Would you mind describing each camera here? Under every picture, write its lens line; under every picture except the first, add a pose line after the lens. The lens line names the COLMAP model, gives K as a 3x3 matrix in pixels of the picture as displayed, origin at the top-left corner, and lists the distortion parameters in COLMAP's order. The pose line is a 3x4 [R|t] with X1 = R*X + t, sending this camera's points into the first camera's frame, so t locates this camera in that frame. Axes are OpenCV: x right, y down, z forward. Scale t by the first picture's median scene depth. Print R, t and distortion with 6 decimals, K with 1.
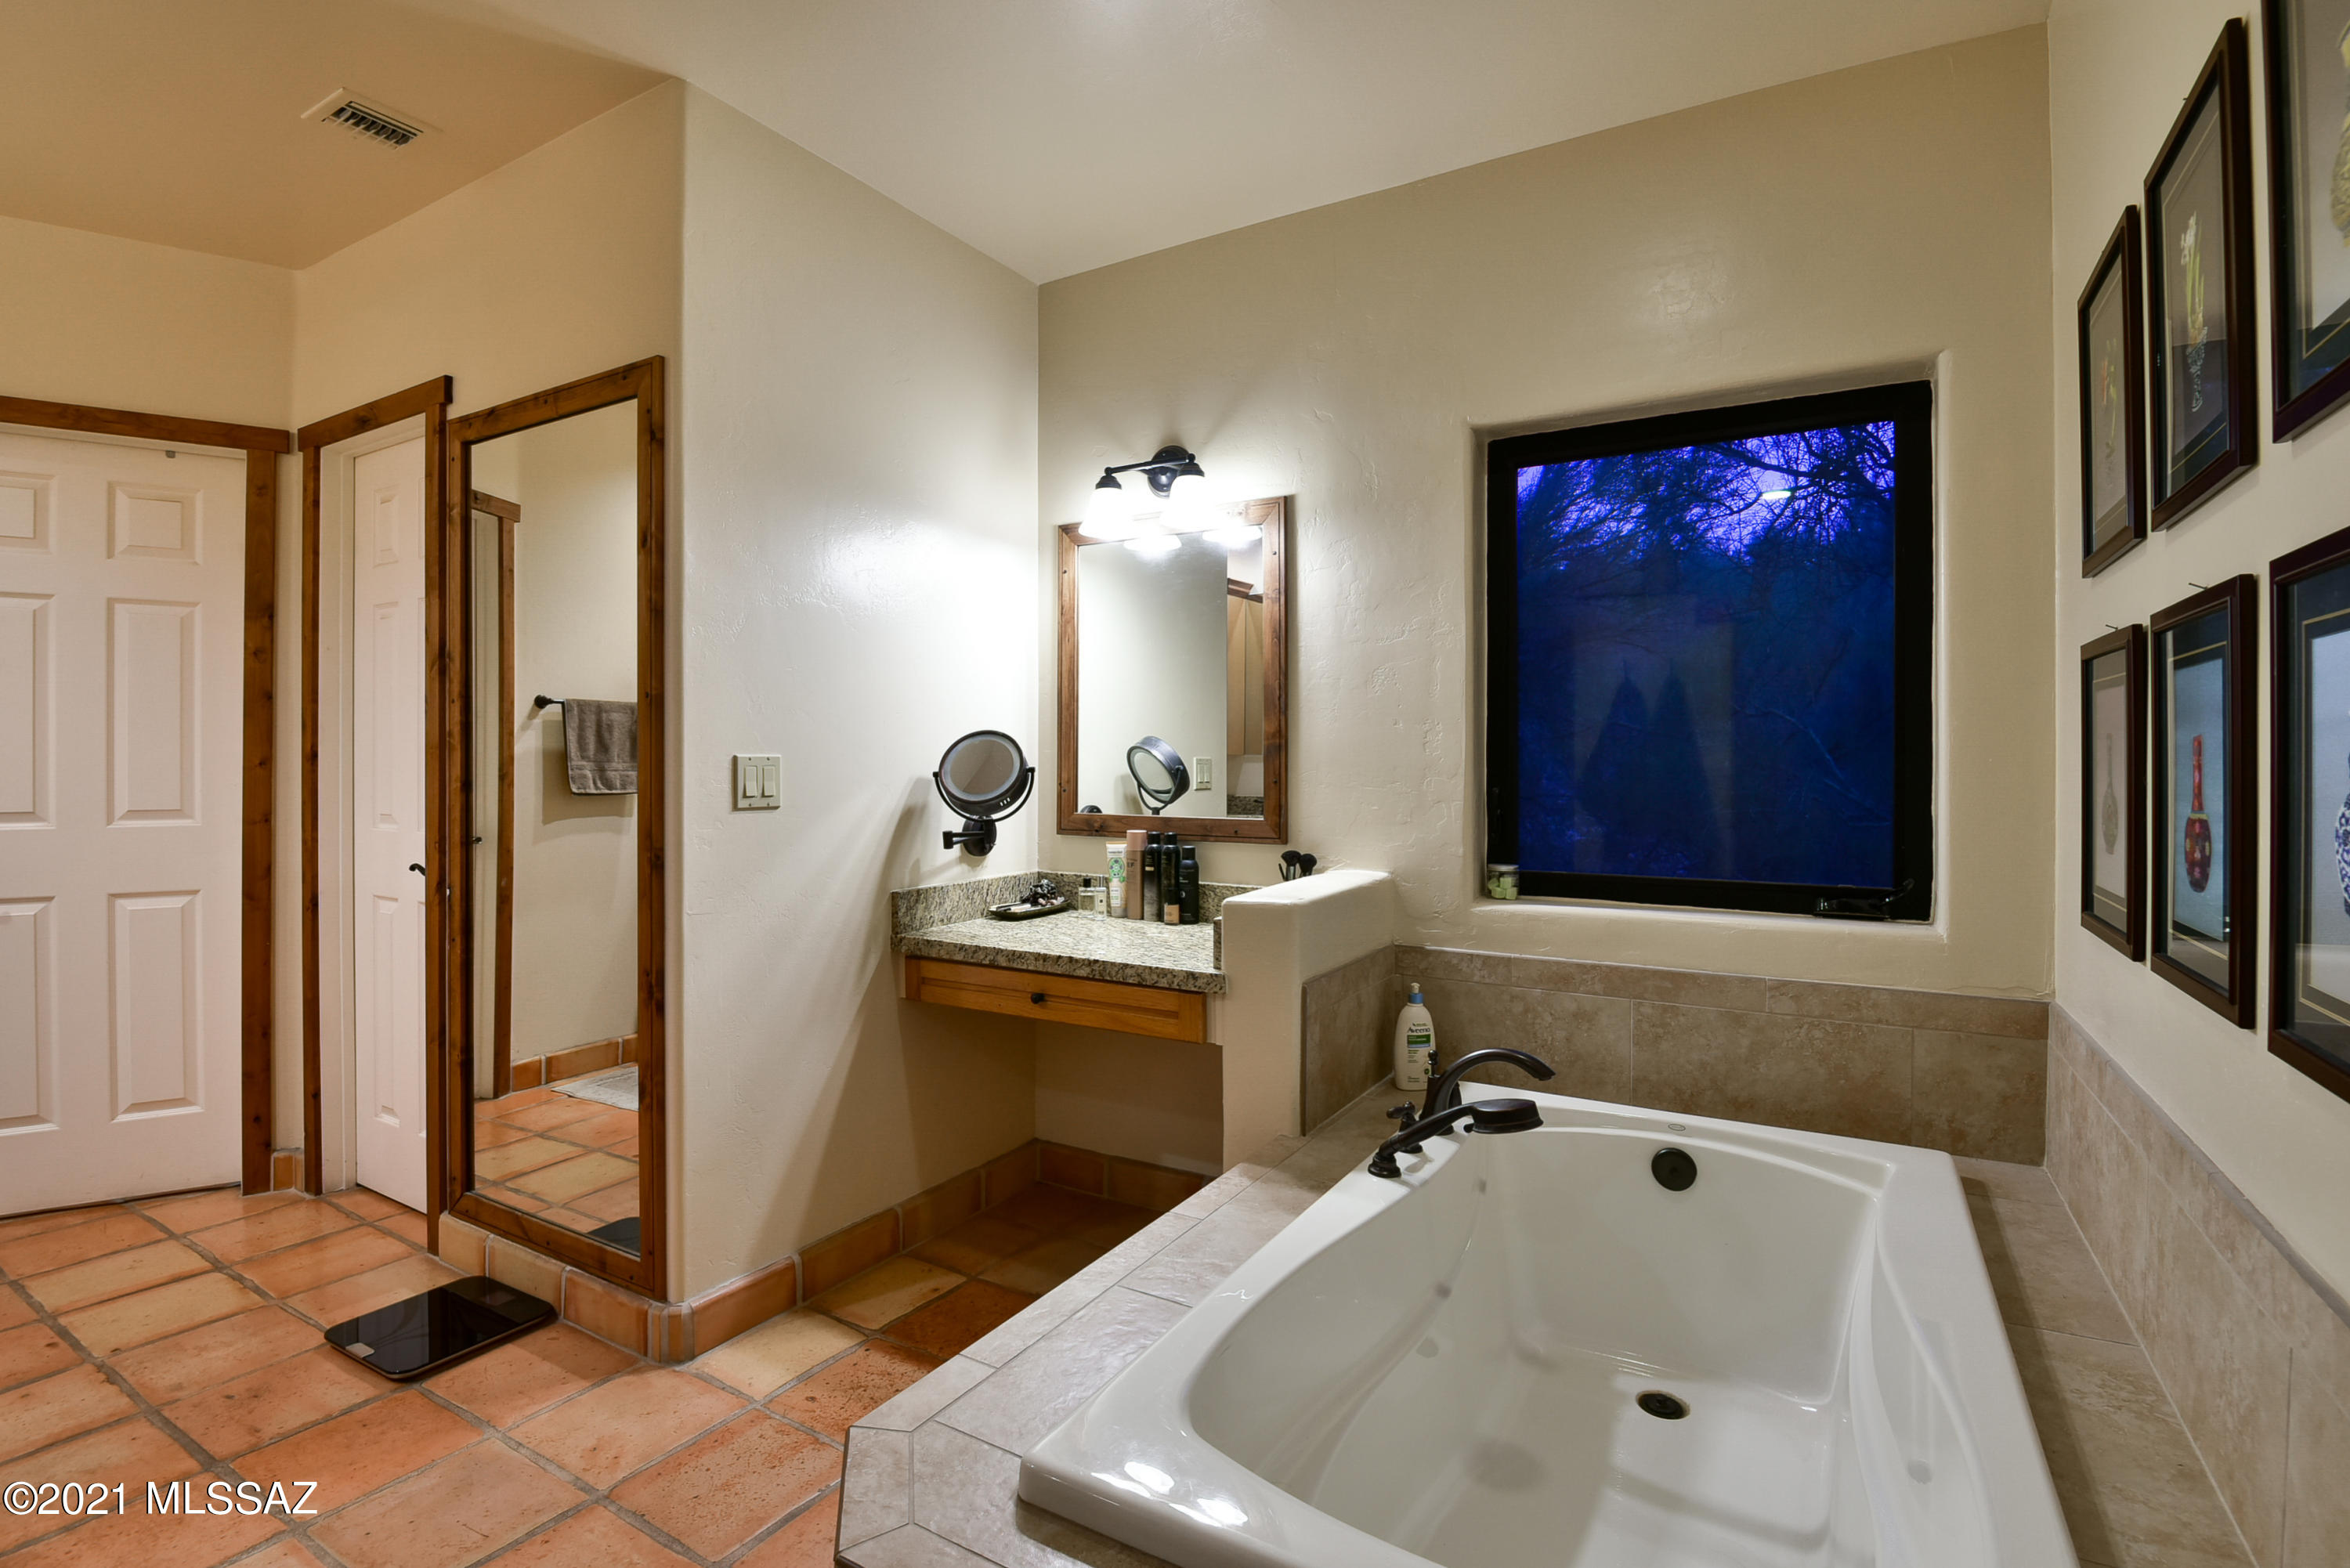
lens RADIAL K [[1097.7, 0, 1176.2], [0, 1097.7, 773.3], [0, 0, 1]] dist [-0.014840, -0.003494]
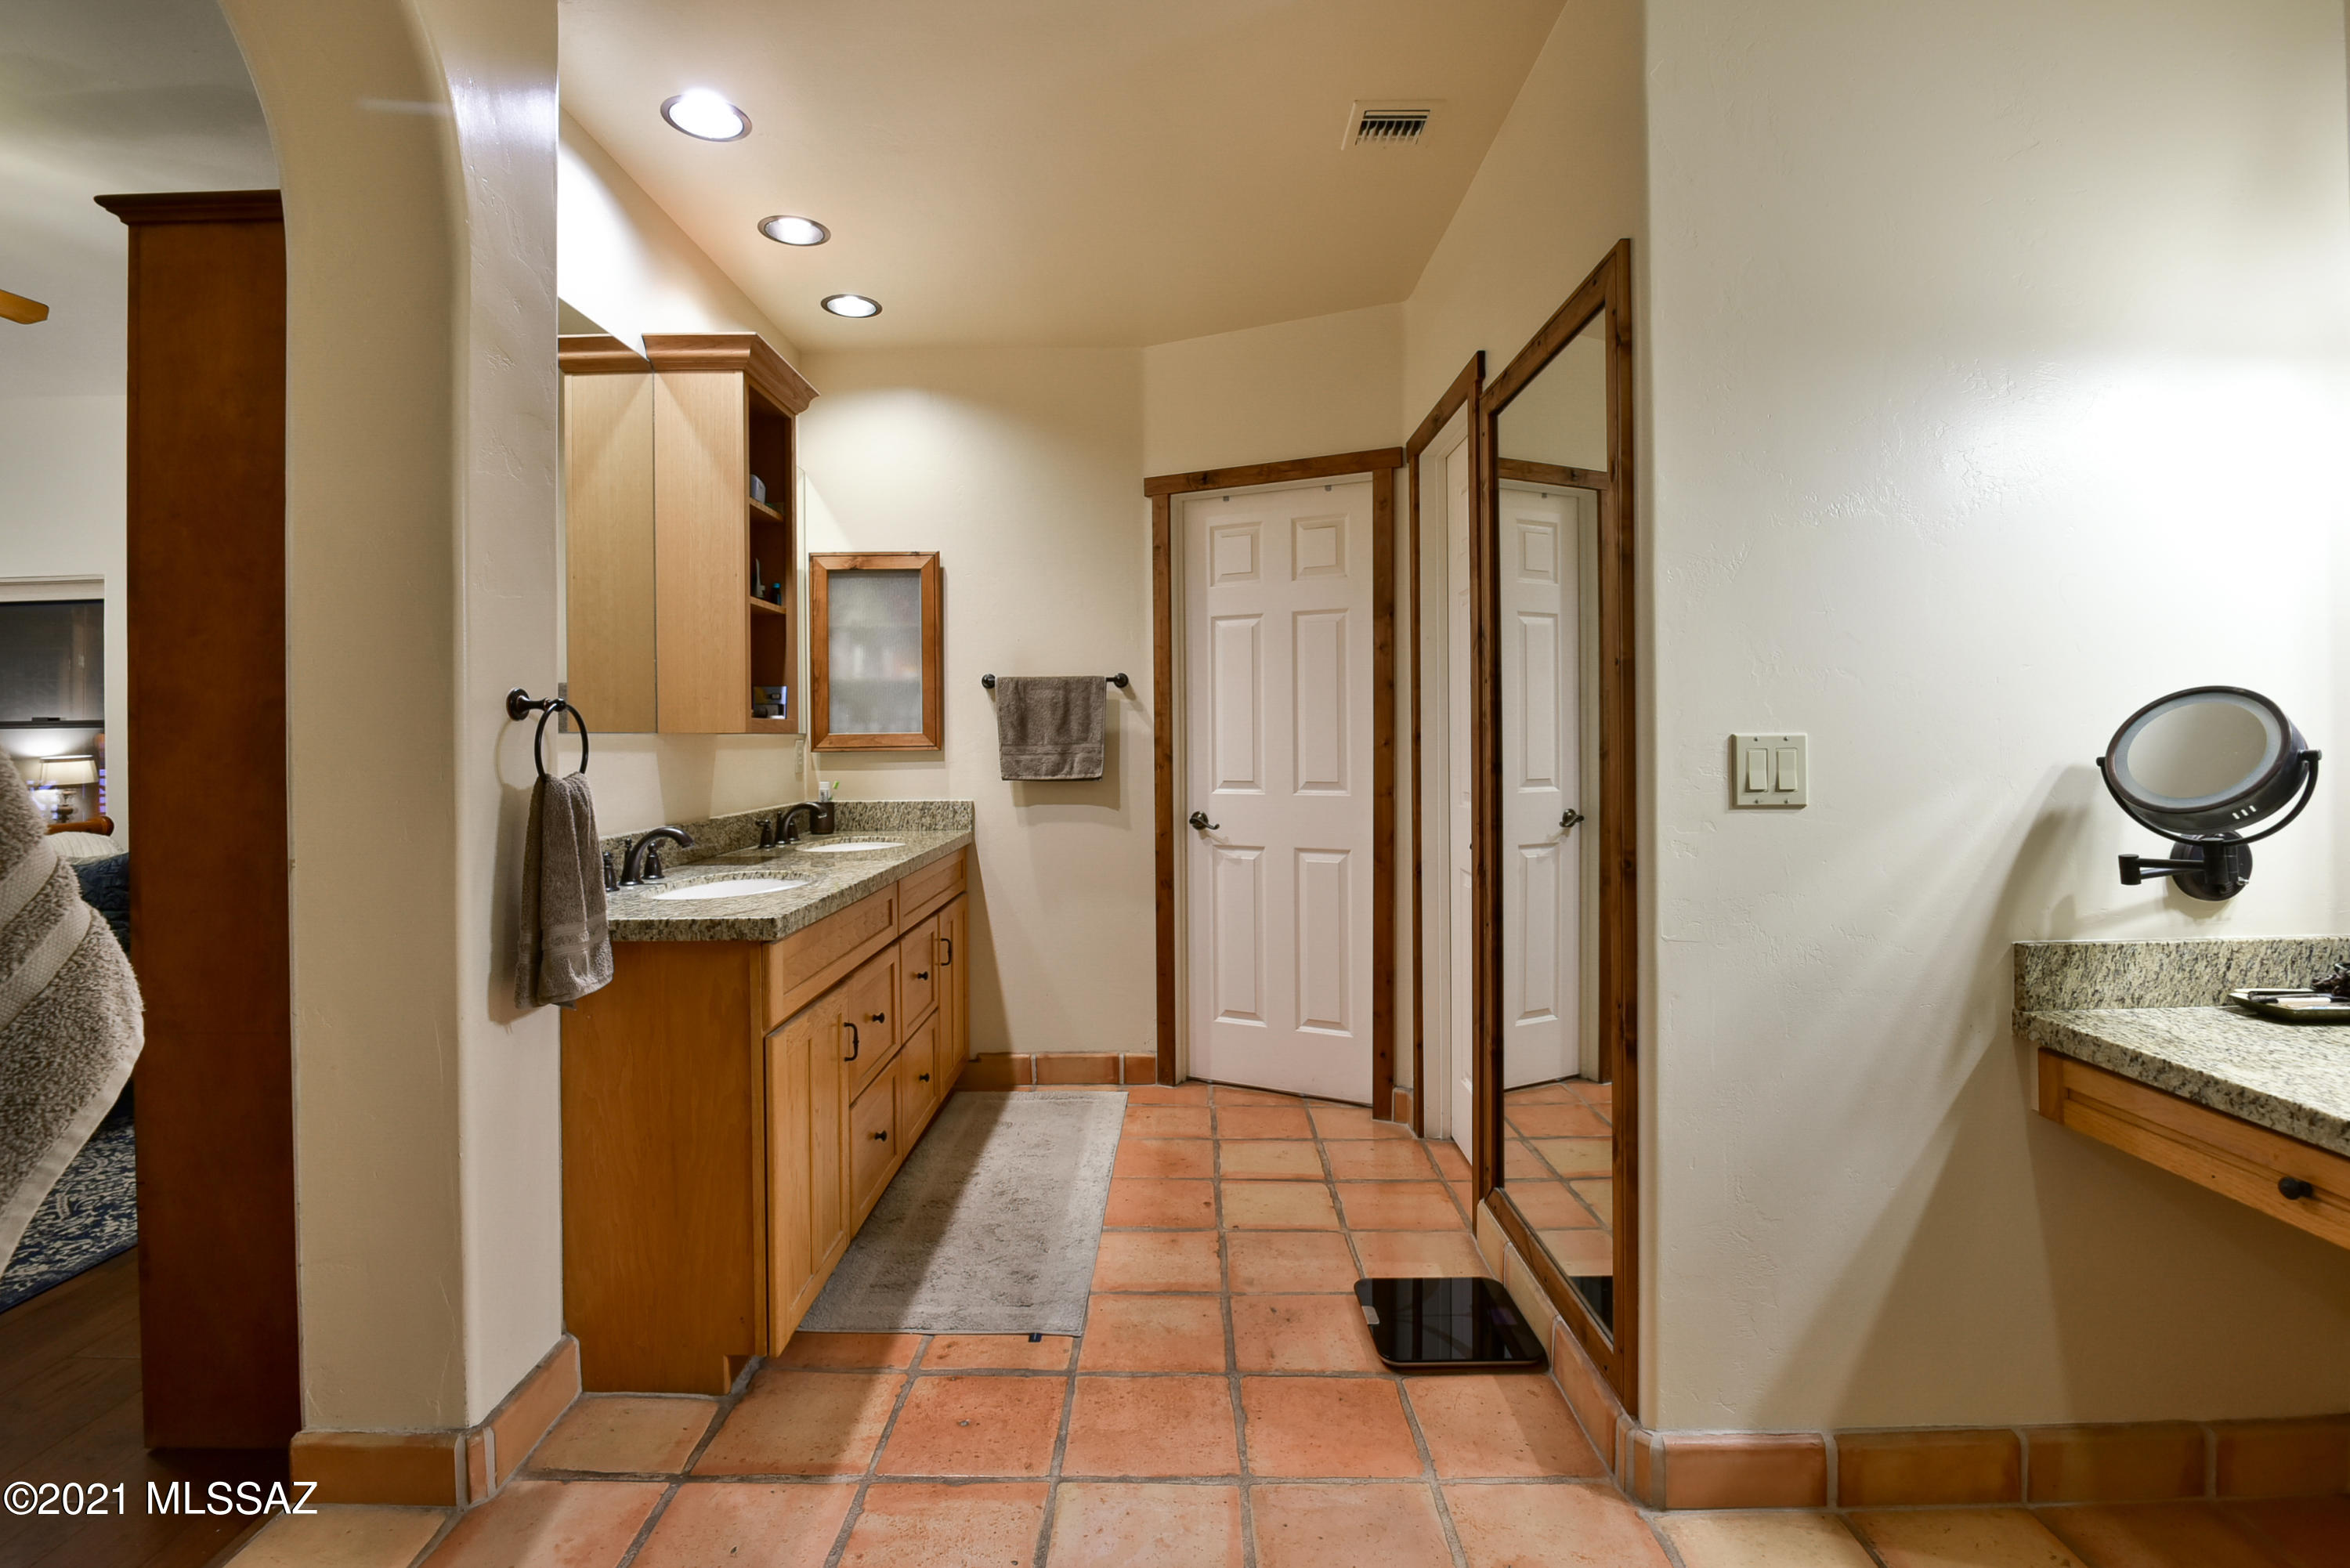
lens RADIAL K [[1097.7, 0, 1172.2], [0, 1097.7, 739.1], [0, 0, 1]] dist [-0.014840, -0.003494]
pose [[0.510477, -0.004459, -0.859880, 0.038429], [-0.001644, 0.999980, -0.006162, -0.007186], [0.859890, 0.004559, 0.510459, 0.250390]]
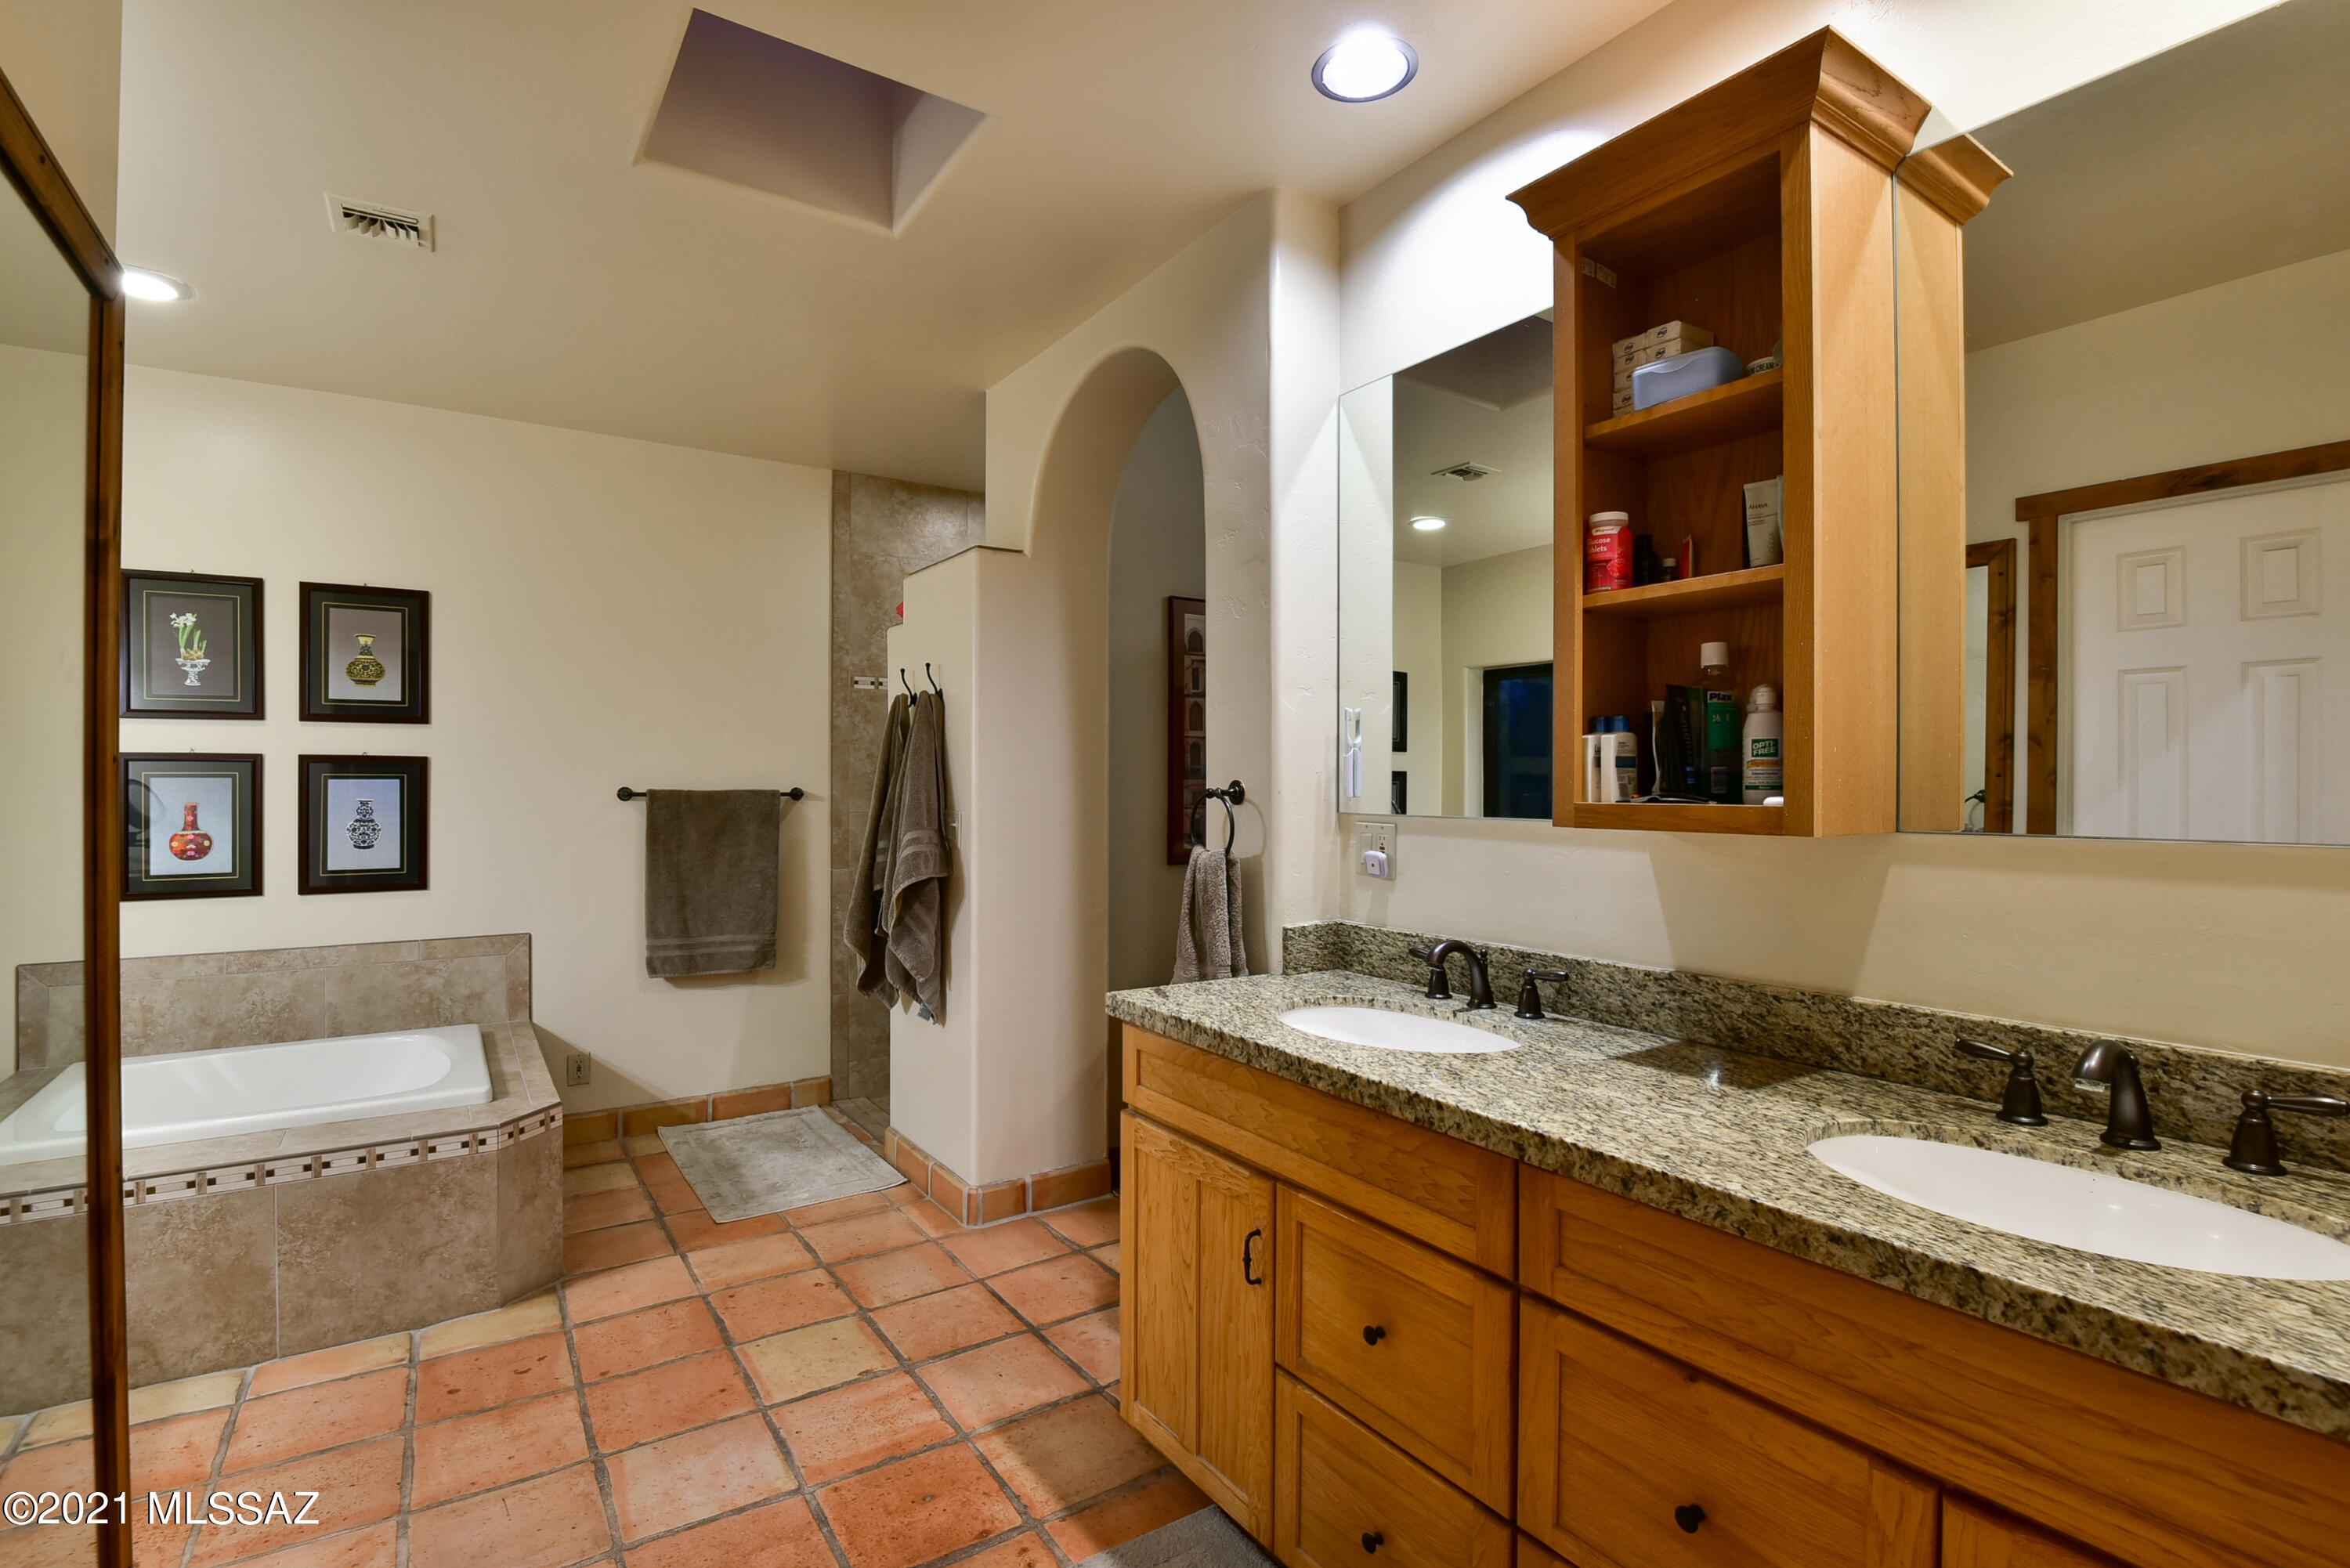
lens RADIAL K [[1097.7, 0, 1181.0], [0, 1097.7, 785.8], [0, 0, 1]] dist [-0.014840, -0.003494]
pose [[-0.905200, -0.003693, 0.424969, -1.145570], [-0.002163, 0.999989, 0.004084, -0.041498], [-0.424979, 0.002777, -0.905199, 1.111489]]
